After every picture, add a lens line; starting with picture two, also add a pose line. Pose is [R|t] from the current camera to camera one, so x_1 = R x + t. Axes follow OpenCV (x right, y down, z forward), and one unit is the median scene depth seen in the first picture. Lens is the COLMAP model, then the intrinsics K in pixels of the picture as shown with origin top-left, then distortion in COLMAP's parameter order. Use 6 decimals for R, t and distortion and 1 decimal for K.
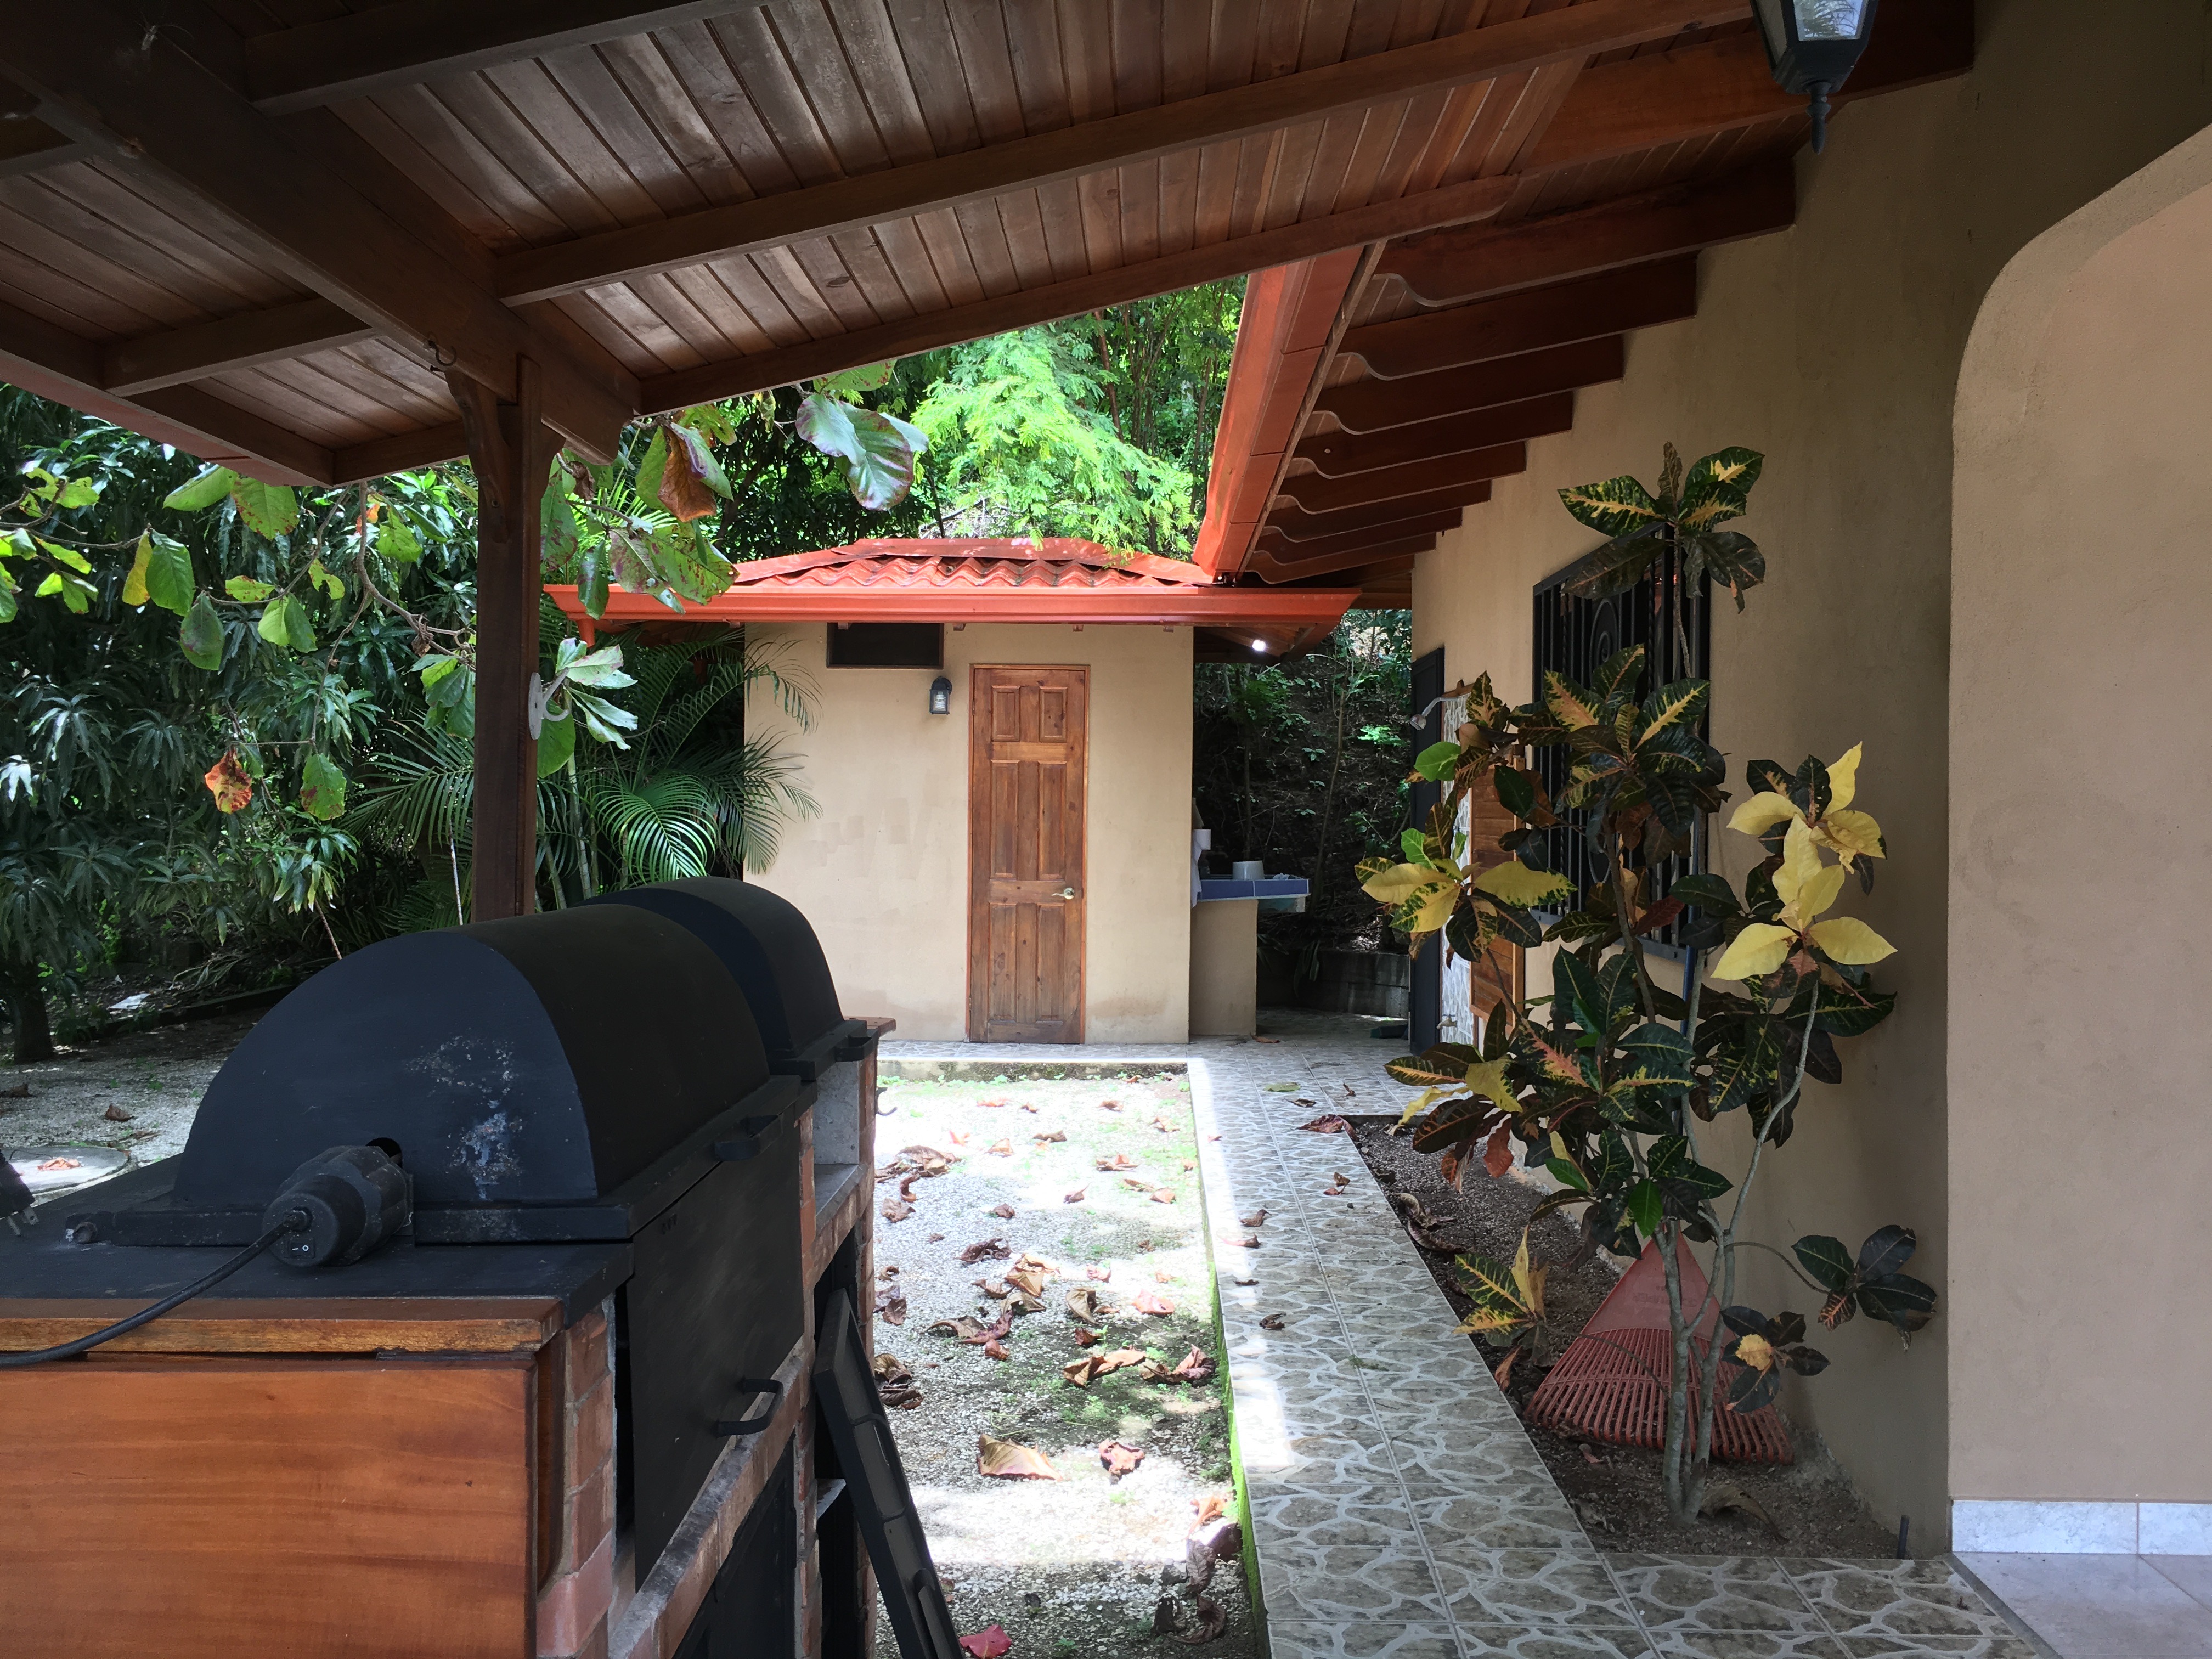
lens RADIAL K [[1893.2, 0, 1106.9], [0, 1893.2, 828.0], [0, 0, 1]] dist [0.053444, 0.003874]
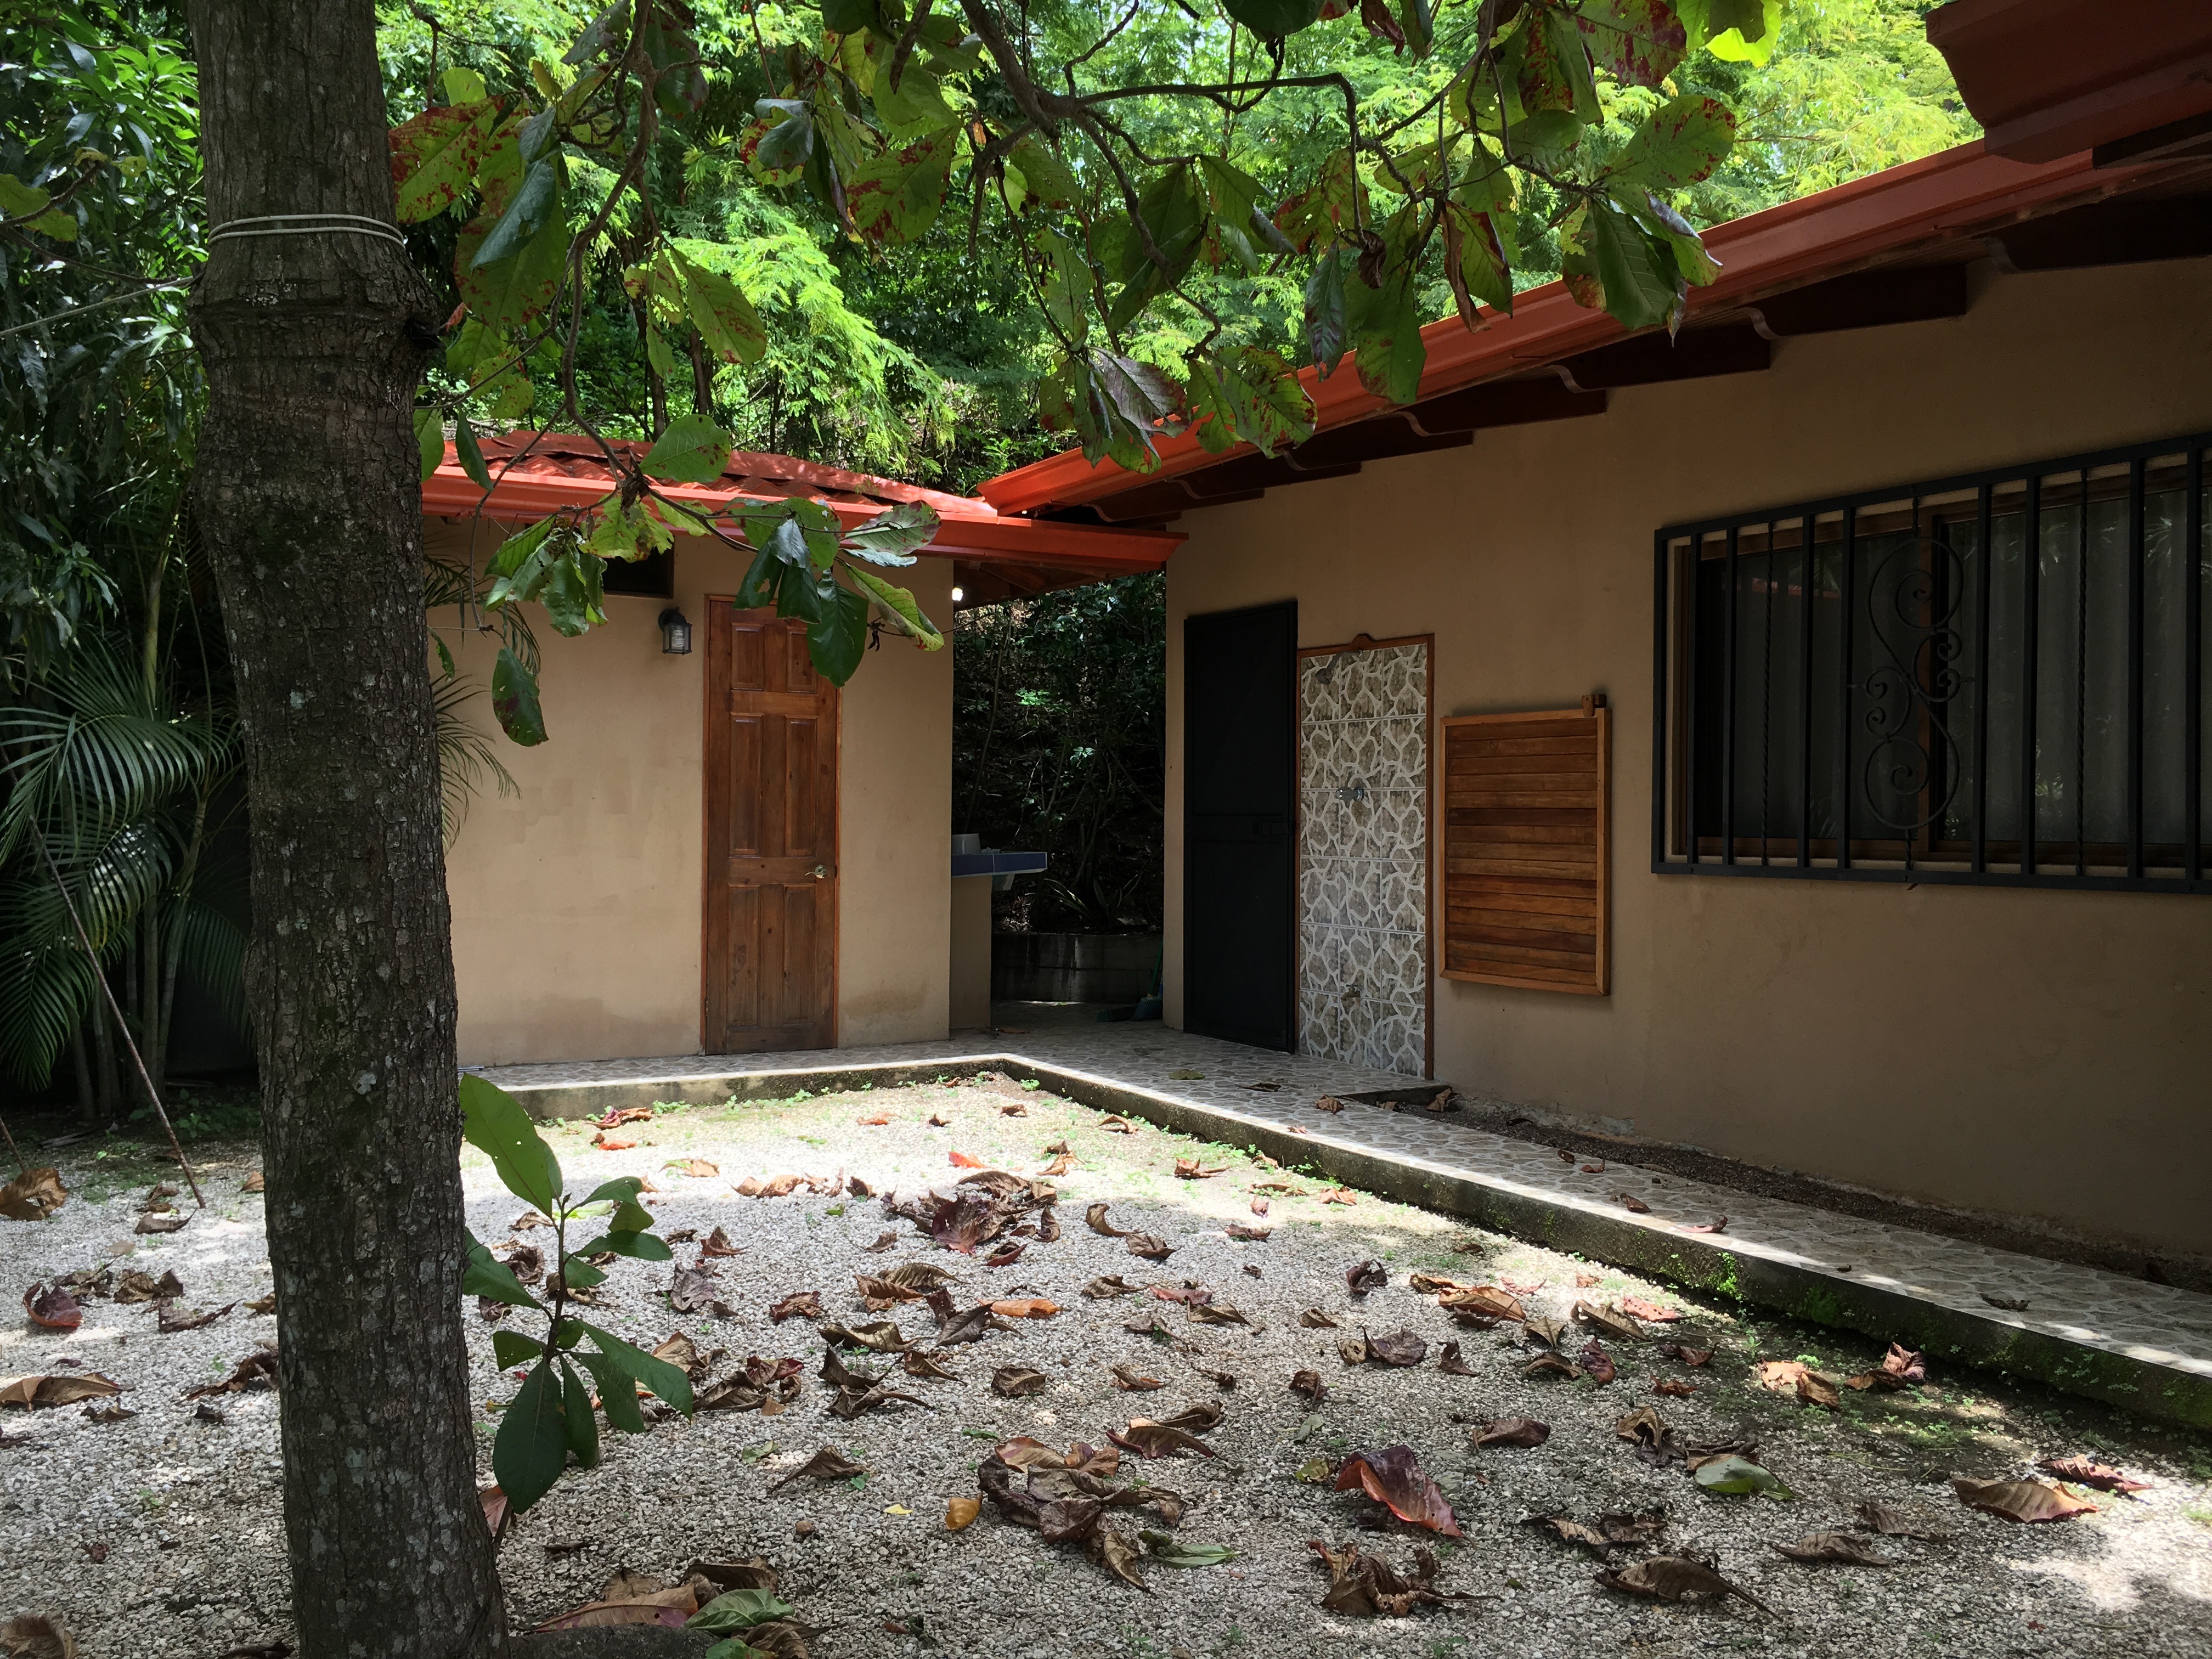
lens RADIAL K [[1893.2, 0, 1103.4], [0, 1893.2, 826.0], [0, 0, 1]] dist [0.053444, 0.003874]
pose [[0.864307, -0.006166, 0.502927, -0.337625], [0.007606, 0.999971, -0.000812, 0.015676], [-0.502908, 0.004527, 0.864328, 0.201785]]
